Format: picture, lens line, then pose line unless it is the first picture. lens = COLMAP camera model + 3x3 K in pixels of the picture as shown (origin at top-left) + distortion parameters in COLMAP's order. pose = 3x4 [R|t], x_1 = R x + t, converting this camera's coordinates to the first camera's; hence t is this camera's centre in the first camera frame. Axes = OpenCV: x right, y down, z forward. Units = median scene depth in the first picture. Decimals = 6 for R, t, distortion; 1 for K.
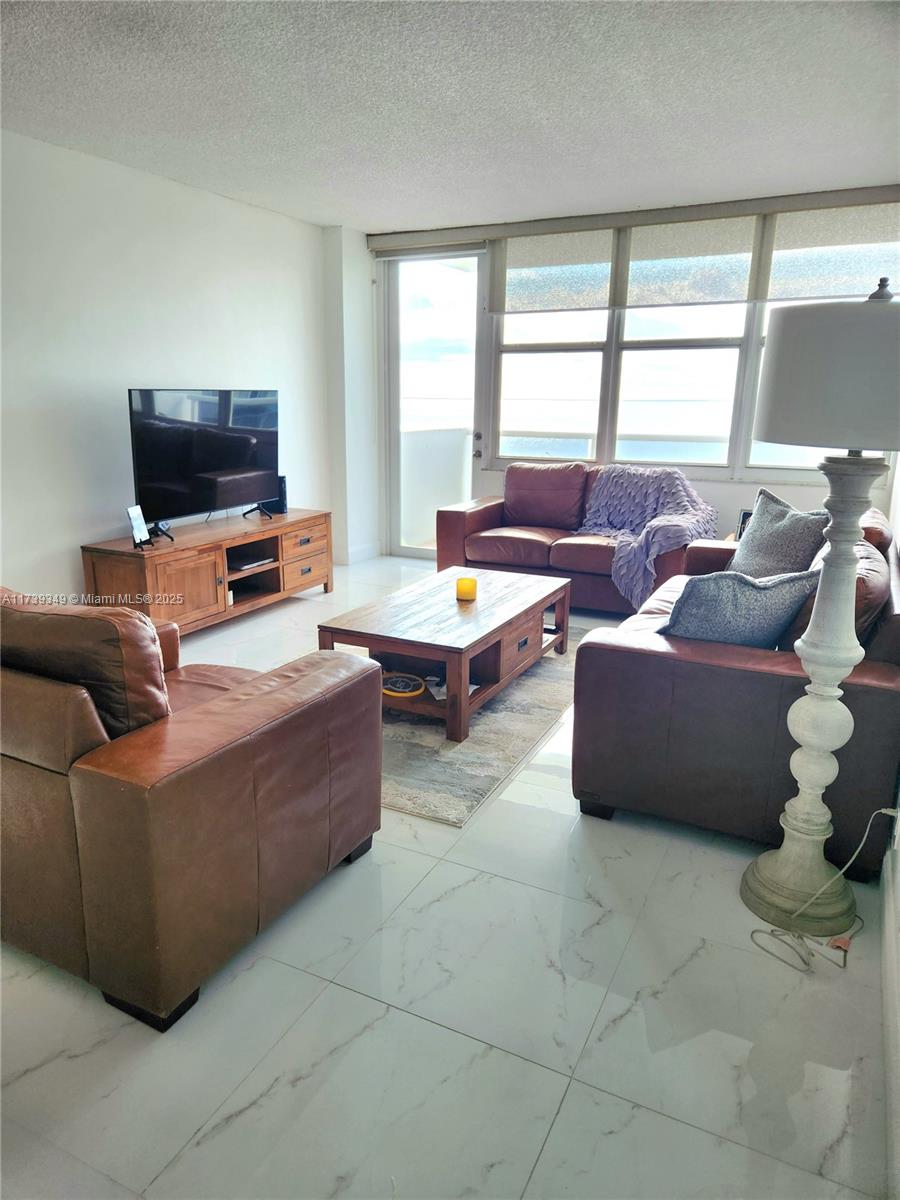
lens RADIAL K [[789.4, 0, 448.3], [0, 789.4, 593.5], [0, 0, 1]] dist [0.075736, -0.070971]
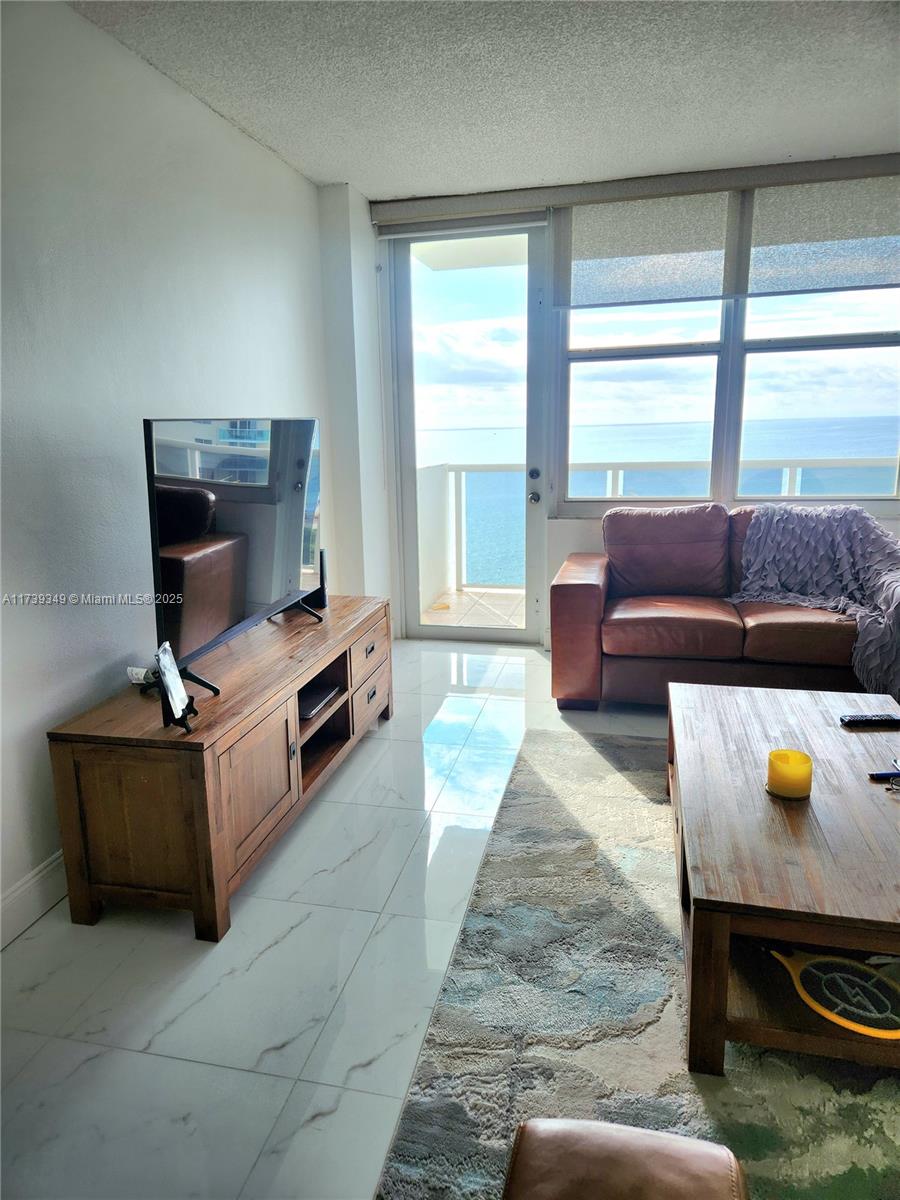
lens RADIAL K [[789.4, 0, 448.3], [0, 789.4, 593.5], [0, 0, 1]] dist [0.075736, -0.070971]
pose [[0.970191, -0.087766, 0.225890, -0.239564], [0.093716, 0.995475, -0.015731, -0.089633], [-0.223487, 0.036431, 0.974026, 0.323171]]
